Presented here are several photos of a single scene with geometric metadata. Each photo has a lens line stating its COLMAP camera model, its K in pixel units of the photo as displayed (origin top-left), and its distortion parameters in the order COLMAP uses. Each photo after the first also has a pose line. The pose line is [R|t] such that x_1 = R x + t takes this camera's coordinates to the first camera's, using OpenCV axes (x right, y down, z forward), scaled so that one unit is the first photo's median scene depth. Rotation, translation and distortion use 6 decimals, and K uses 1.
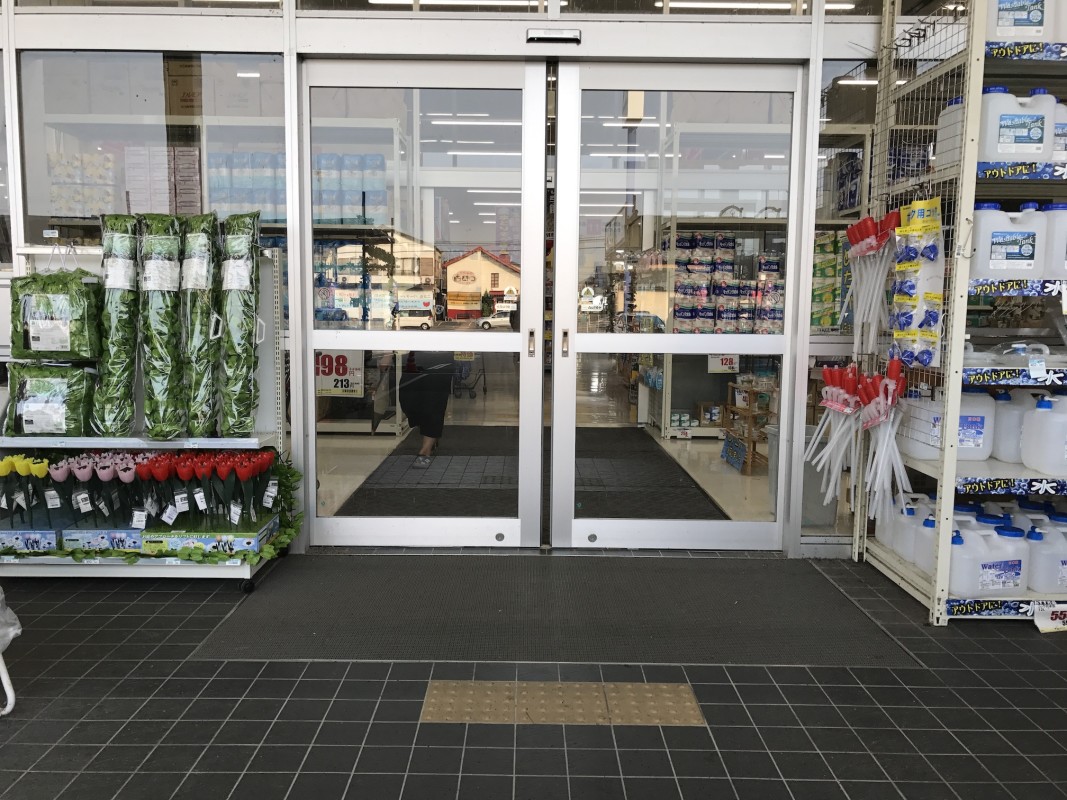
lens RADIAL K [[872.7, 0, 533.5], [0, 872.7, 400.0], [0, 0, 1]] dist [0.043243, -0.057035]
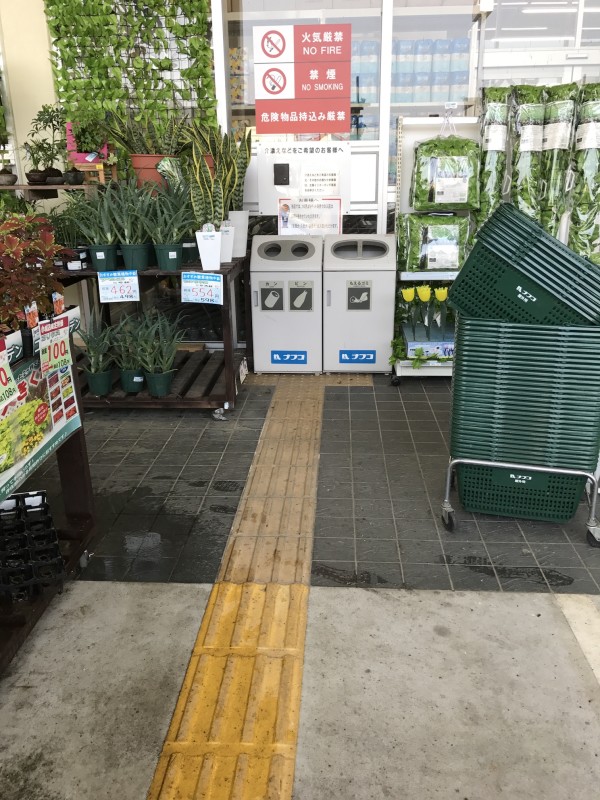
lens RADIAL K [[654.3, 0, 300.0], [0, 654.3, 400.0], [0, 0, 1]] dist [0.043243, -0.057035]
pose [[0.997015, 0.003017, -0.077145, -0.677499], [0.013568, 0.976837, 0.213556, 0.016419], [0.076002, -0.213965, 0.973880, -0.013331]]
